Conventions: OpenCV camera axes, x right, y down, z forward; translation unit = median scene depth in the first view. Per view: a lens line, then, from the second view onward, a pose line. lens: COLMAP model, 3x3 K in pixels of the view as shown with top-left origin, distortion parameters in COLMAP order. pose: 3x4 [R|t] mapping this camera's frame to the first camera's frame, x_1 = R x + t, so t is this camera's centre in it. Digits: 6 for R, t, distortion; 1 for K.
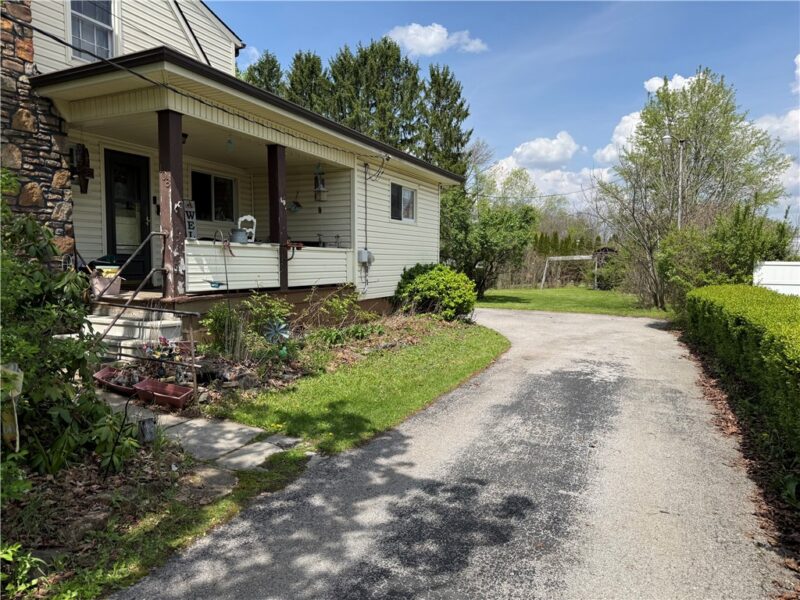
lens RADIAL K [[554.7, 0, 400.0], [0, 554.7, 300.0], [0, 0, 1]] dist [-0.002947, -0.002046]
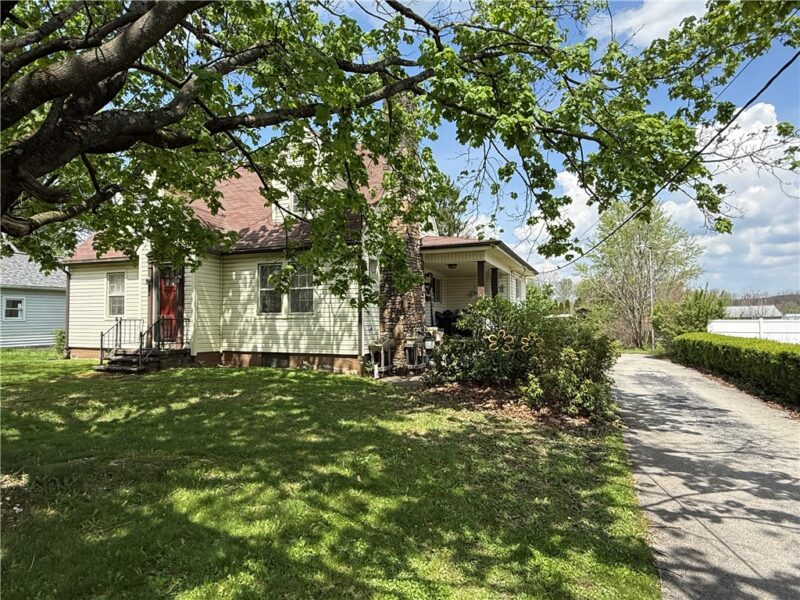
lens RADIAL K [[487.3, 0, 400.0], [0, 487.3, 300.0], [0, 0, 1]] dist [0.000603, 0.000017]
pose [[0.996984, -0.009776, 0.076995, -0.507286], [0.017834, 0.994346, -0.104677, 0.016563], [-0.075536, 0.105734, 0.991521, -0.543476]]
